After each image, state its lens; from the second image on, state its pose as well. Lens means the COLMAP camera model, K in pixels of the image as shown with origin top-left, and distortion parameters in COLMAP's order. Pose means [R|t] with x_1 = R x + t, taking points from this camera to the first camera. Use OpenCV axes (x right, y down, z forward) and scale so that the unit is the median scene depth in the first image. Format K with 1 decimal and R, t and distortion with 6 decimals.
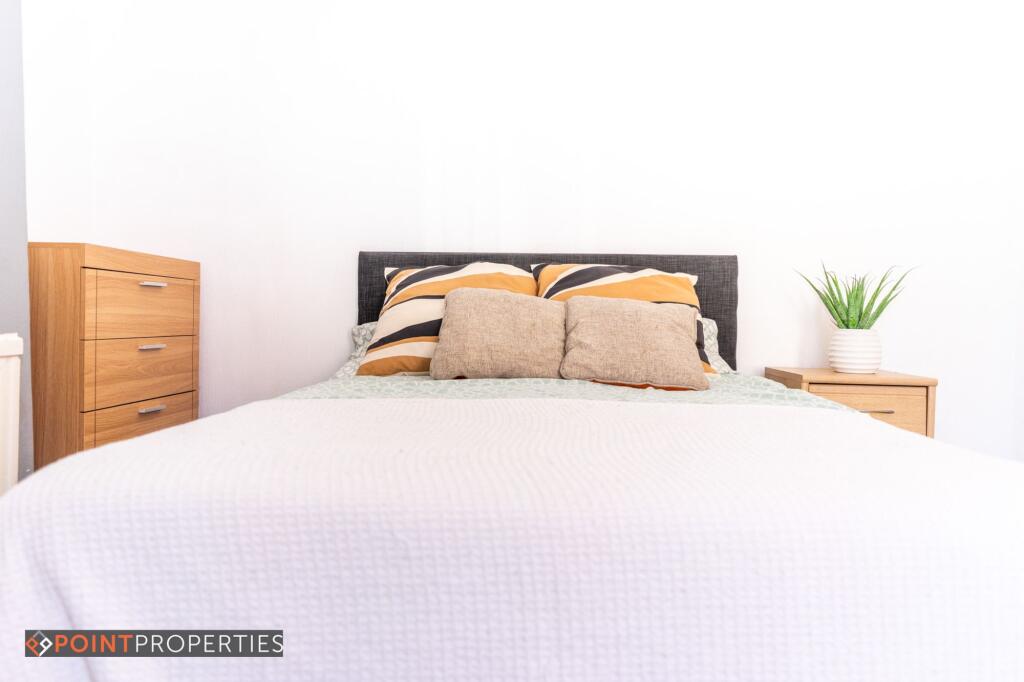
lens RADIAL K [[754.7, 0, 512.0], [0, 754.7, 341.0], [0, 0, 1]] dist [0.001589, -0.000948]
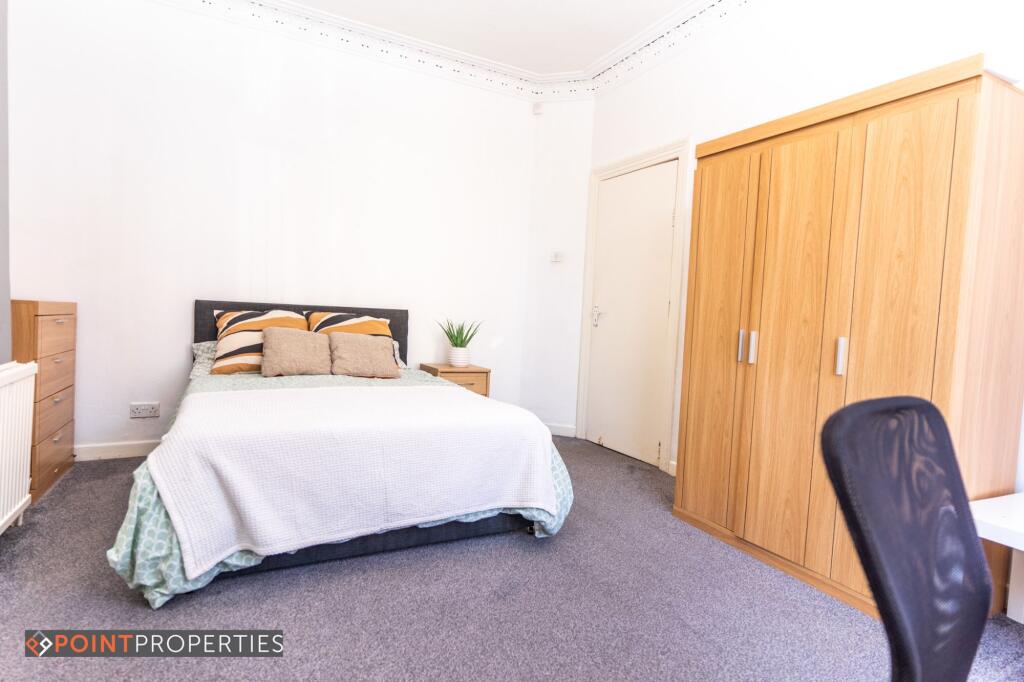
lens RADIAL K [[536.5, 0, 512.0], [0, 536.5, 341.0], [0, 0, 1]] dist [0.001453, 0.000148]
pose [[0.864043, 0.003139, 0.503409, -0.218391], [-0.018112, 0.999527, 0.024855, -0.076663], [-0.503093, -0.030594, 0.863691, -0.464471]]
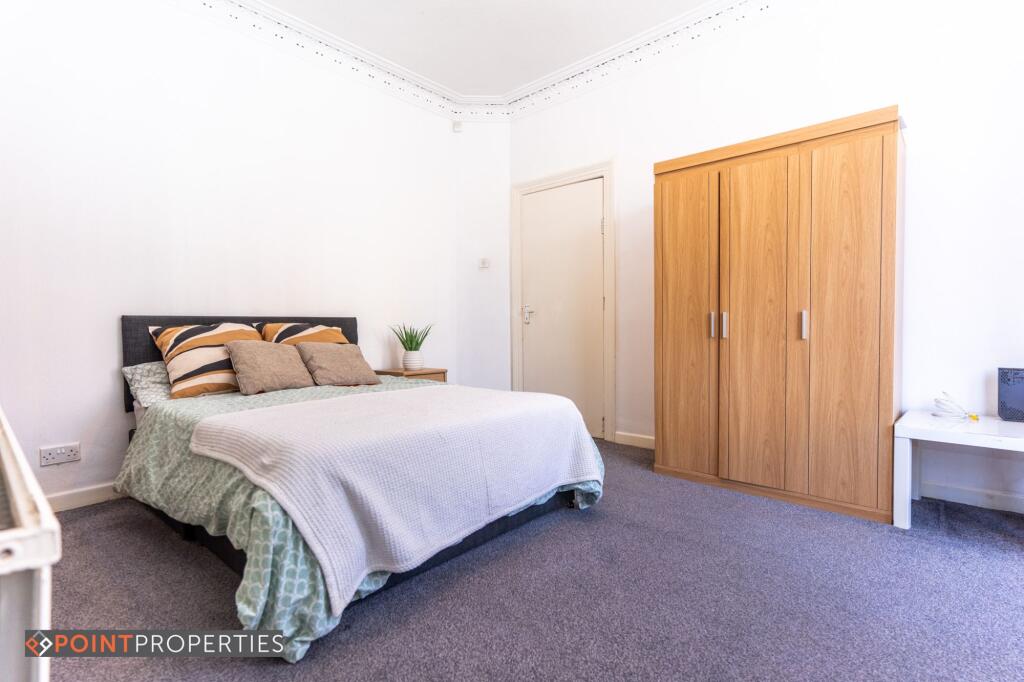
lens RADIAL K [[484.8, 0, 512.0], [0, 484.8, 341.0], [0, 0, 1]] dist [0.001279, 0.000288]
pose [[0.635506, -0.041918, 0.770957, -0.500982], [0.048045, 0.998737, 0.014698, -0.053039], [-0.770599, 0.027700, 0.636718, -0.182500]]
